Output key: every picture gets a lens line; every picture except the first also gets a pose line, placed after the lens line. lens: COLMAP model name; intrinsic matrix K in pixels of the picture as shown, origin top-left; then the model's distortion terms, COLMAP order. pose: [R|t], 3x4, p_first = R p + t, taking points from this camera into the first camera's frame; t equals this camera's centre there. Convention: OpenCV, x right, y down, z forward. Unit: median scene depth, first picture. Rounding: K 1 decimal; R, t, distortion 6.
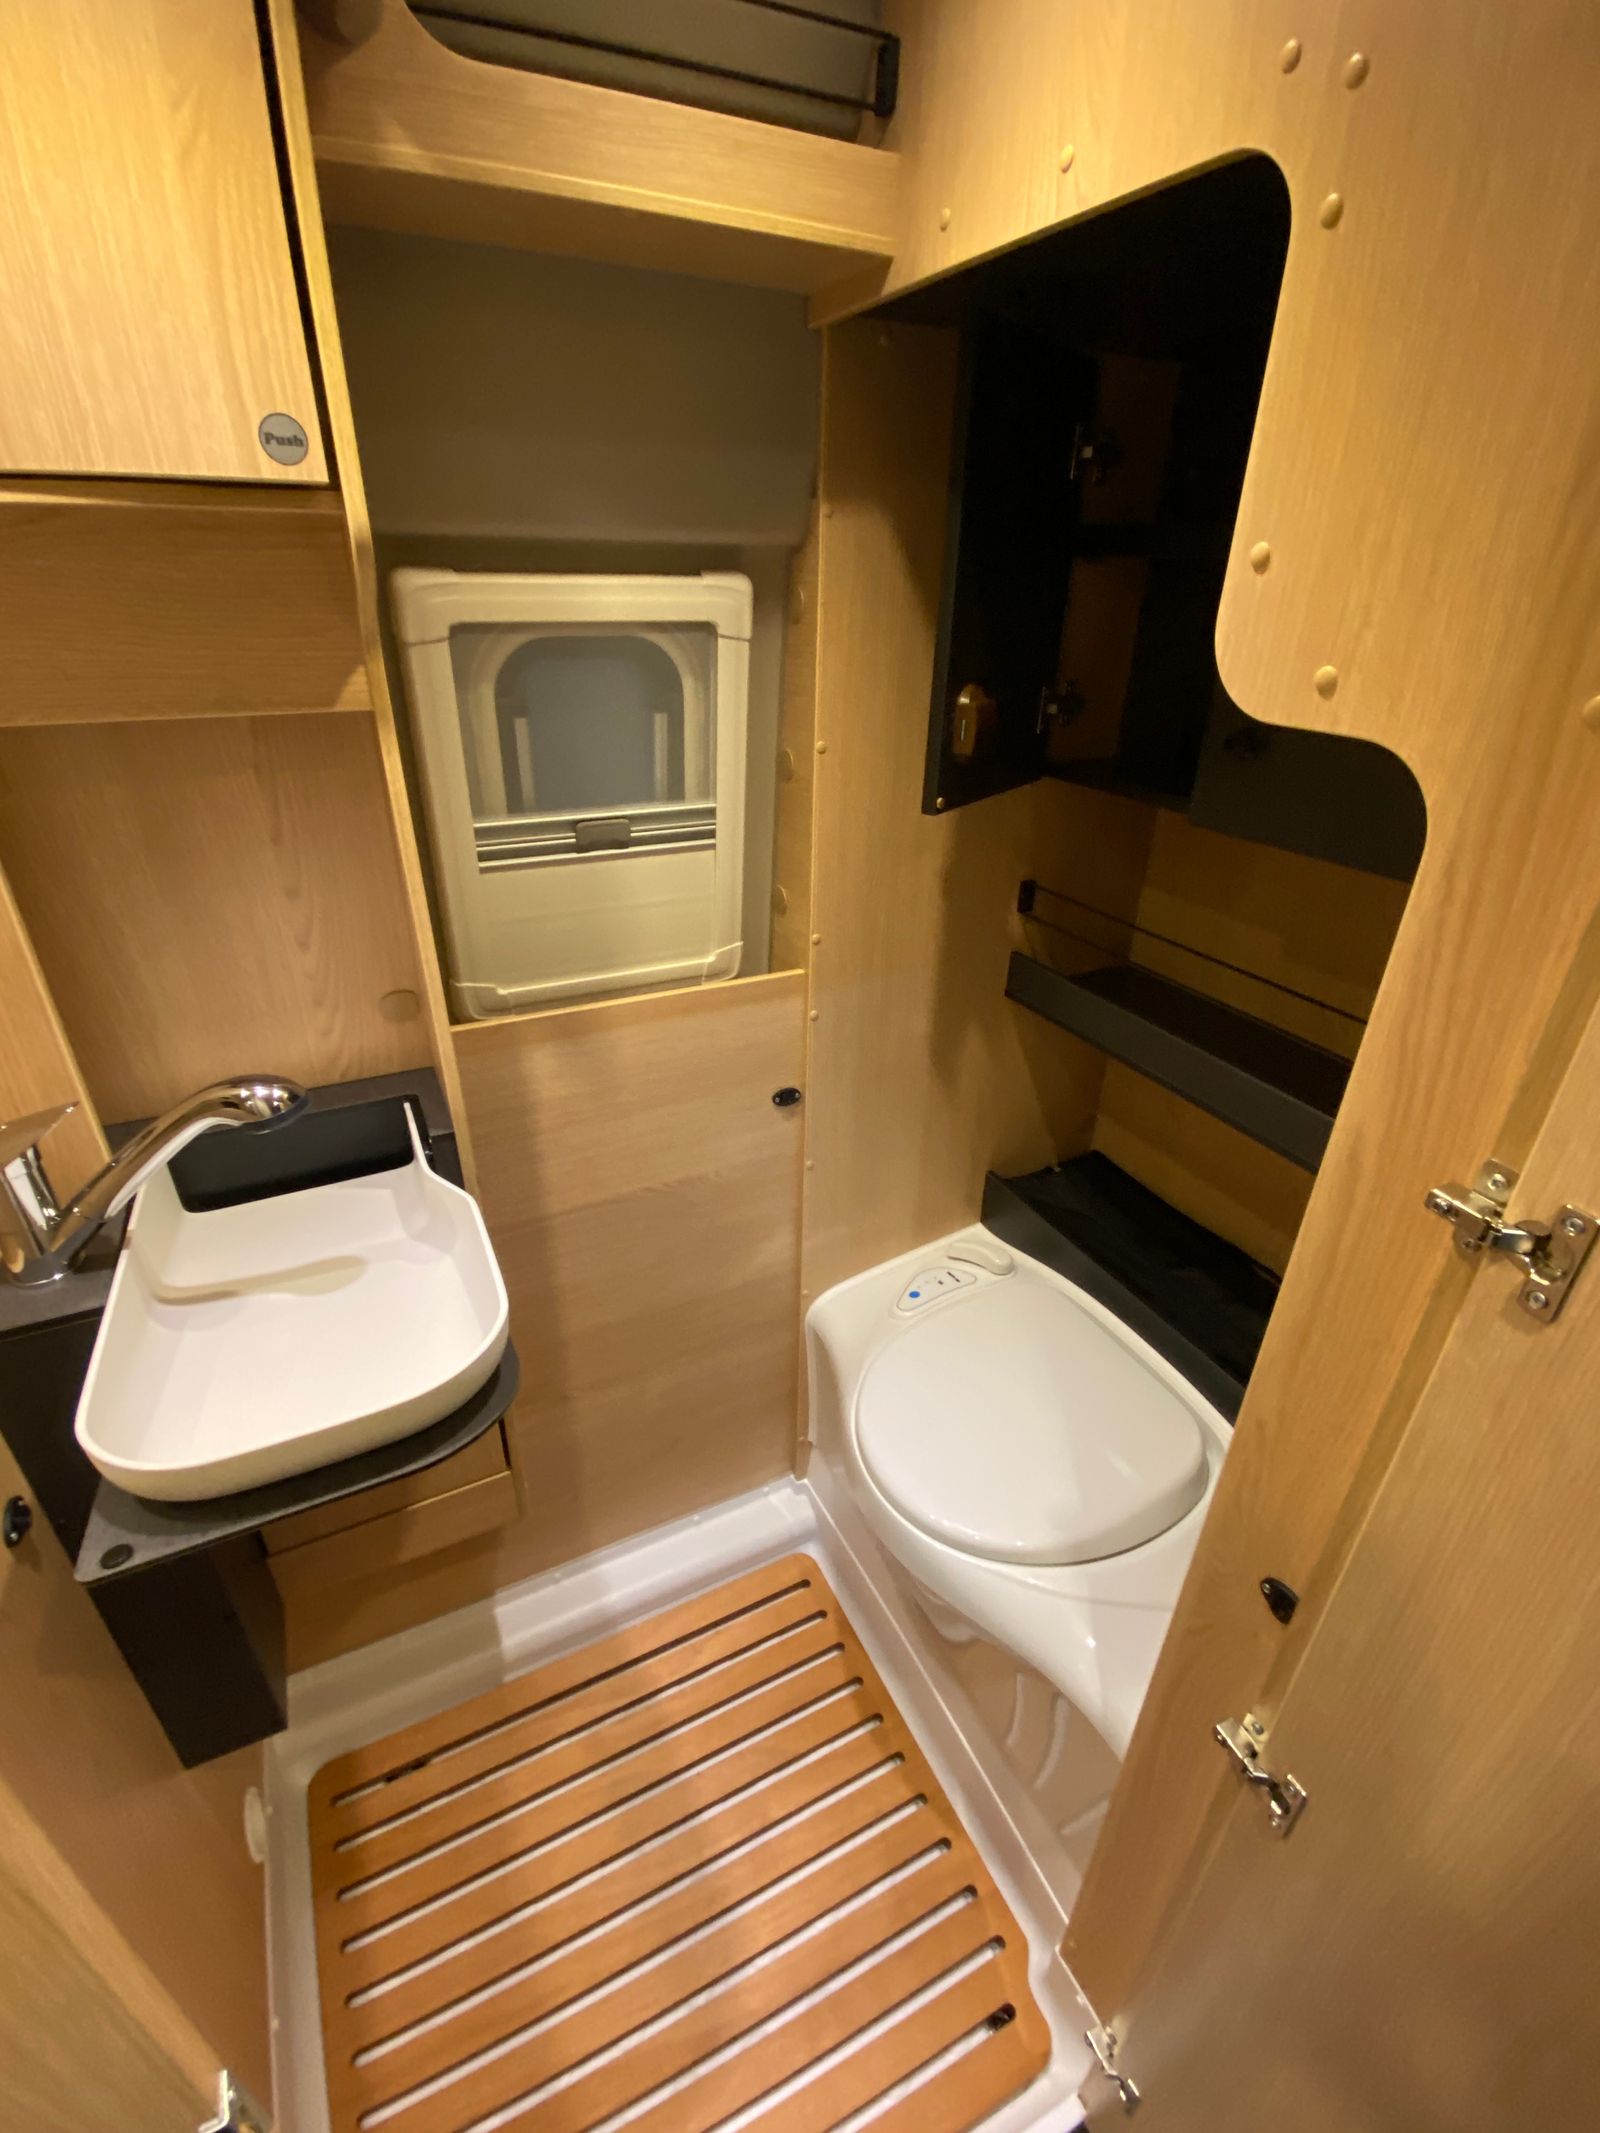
lens RADIAL K [[943.1, 0, 800.0], [0, 943.1, 1066.5], [0, 0, 1]] dist [0.023505, -0.030094]
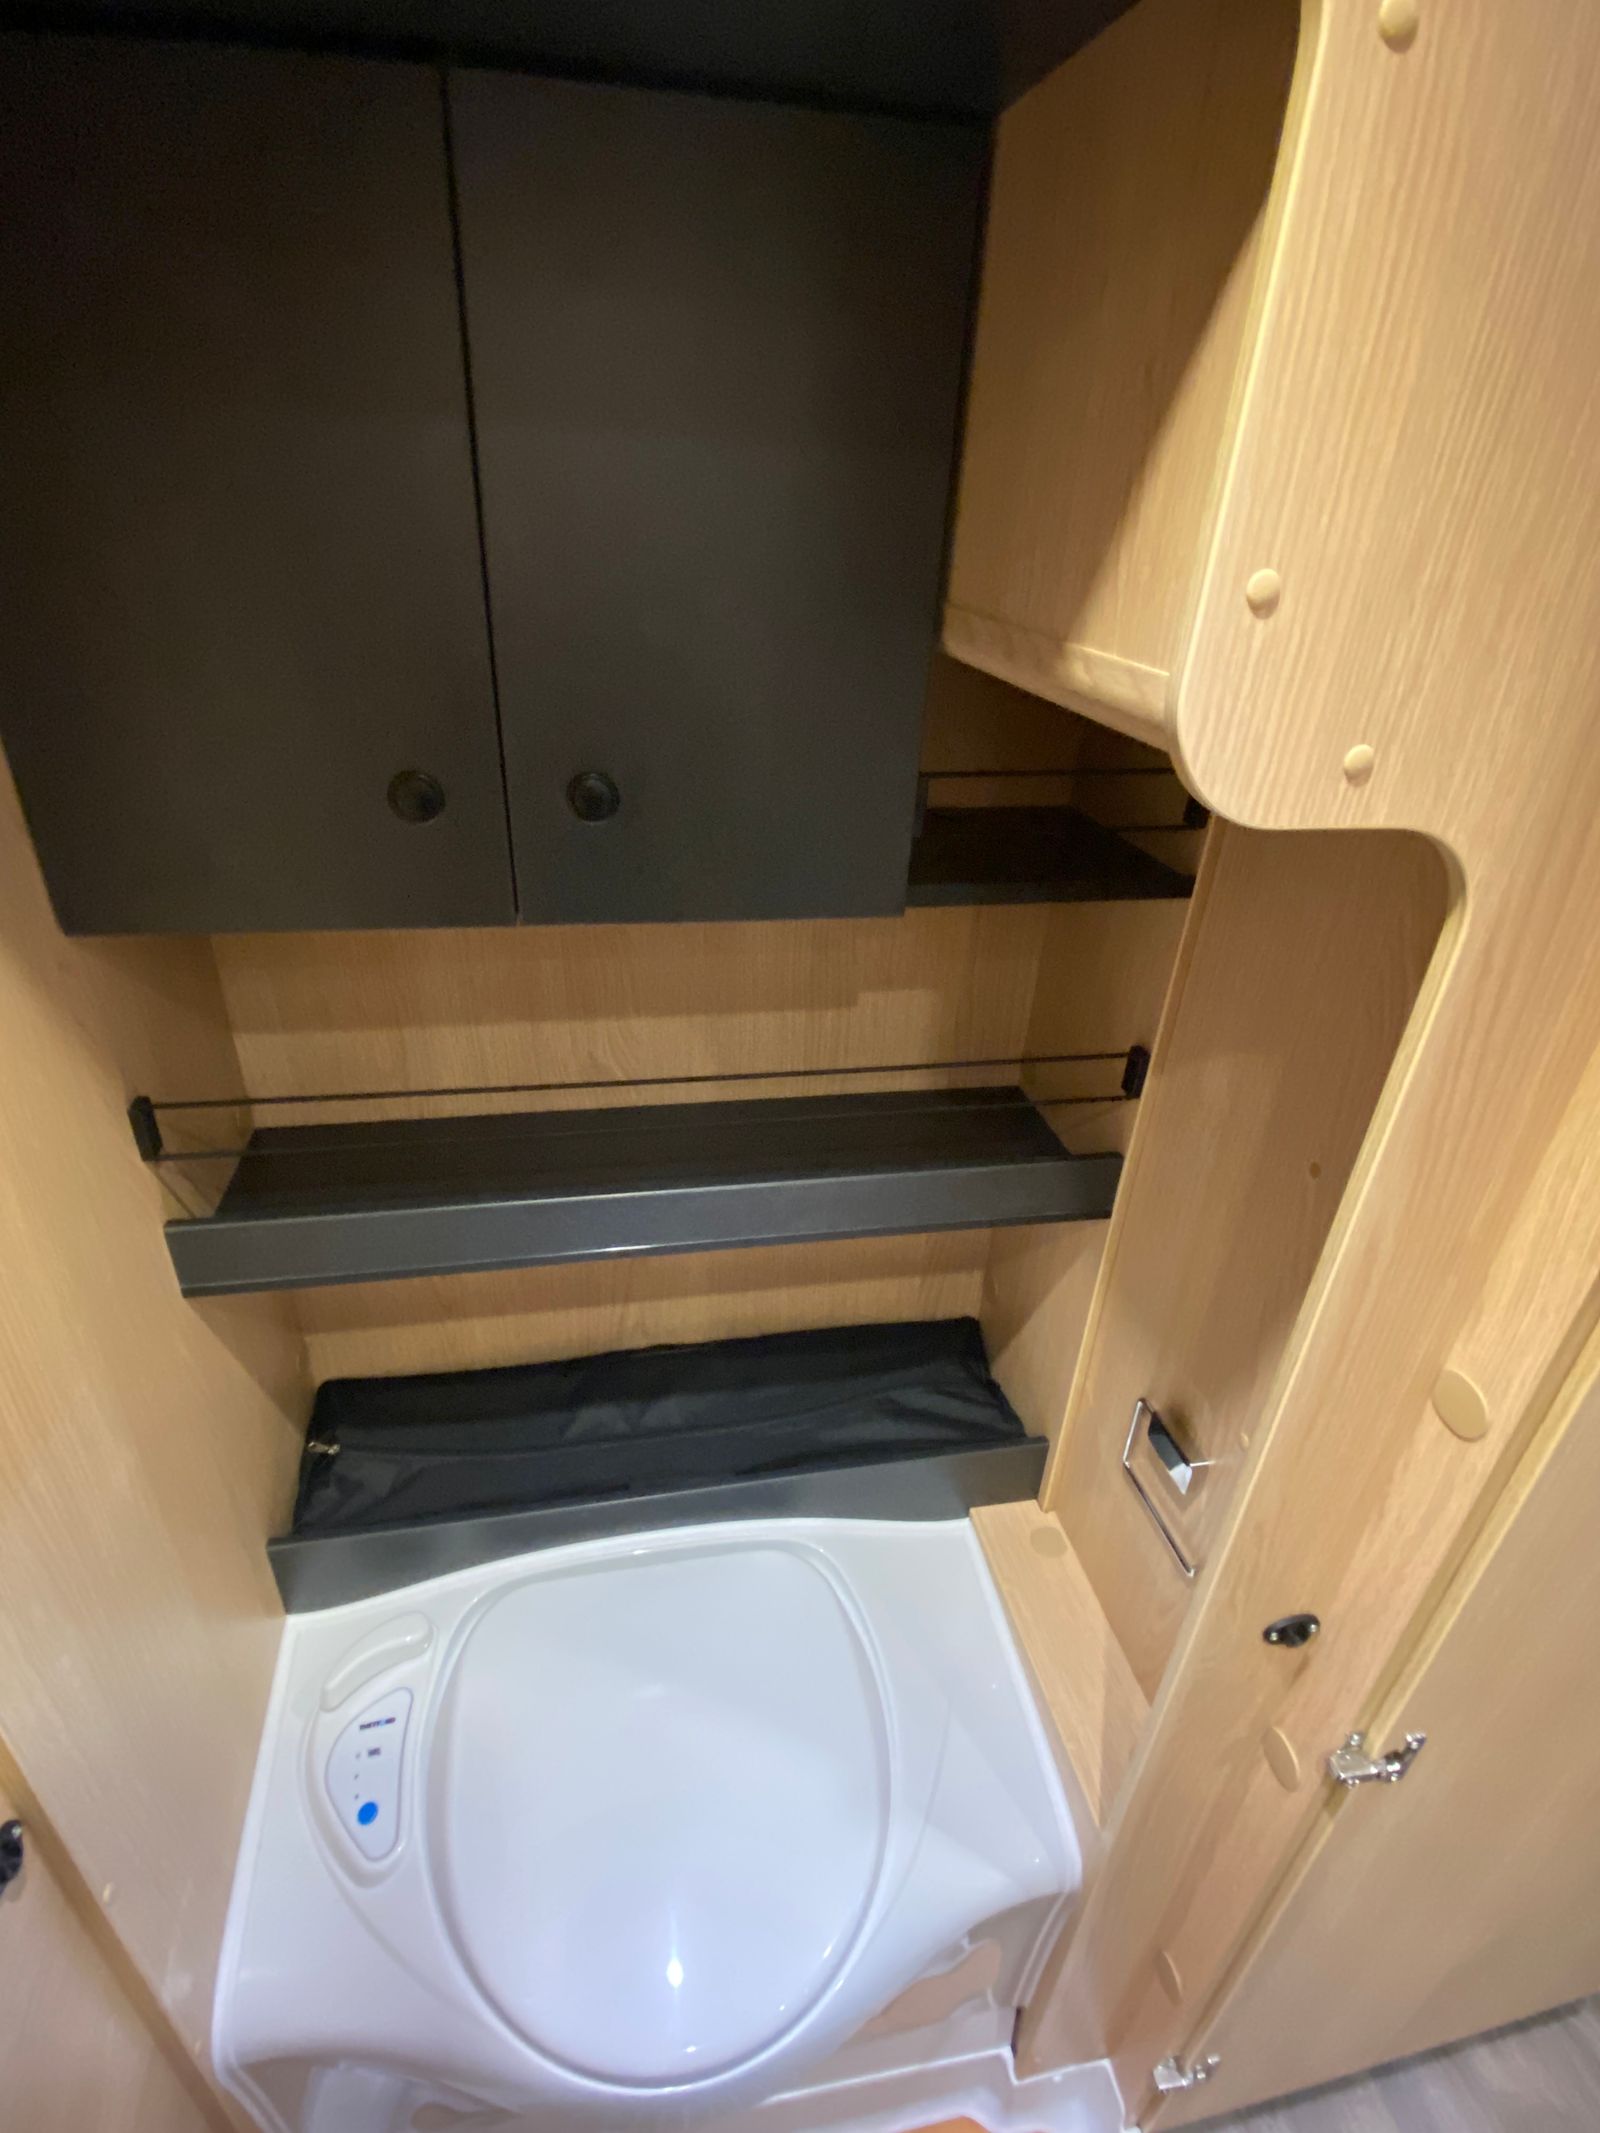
lens RADIAL K [[1047.6, 0, 800.0], [0, 1047.6, 1066.5], [0, 0, 1]] dist [0.001656, -0.014047]
pose [[0.262673, -0.471053, 0.842088, -0.154826], [0.405123, 0.845923, 0.346828, -0.304767], [-0.875716, 0.250047, 0.413036, 0.507517]]
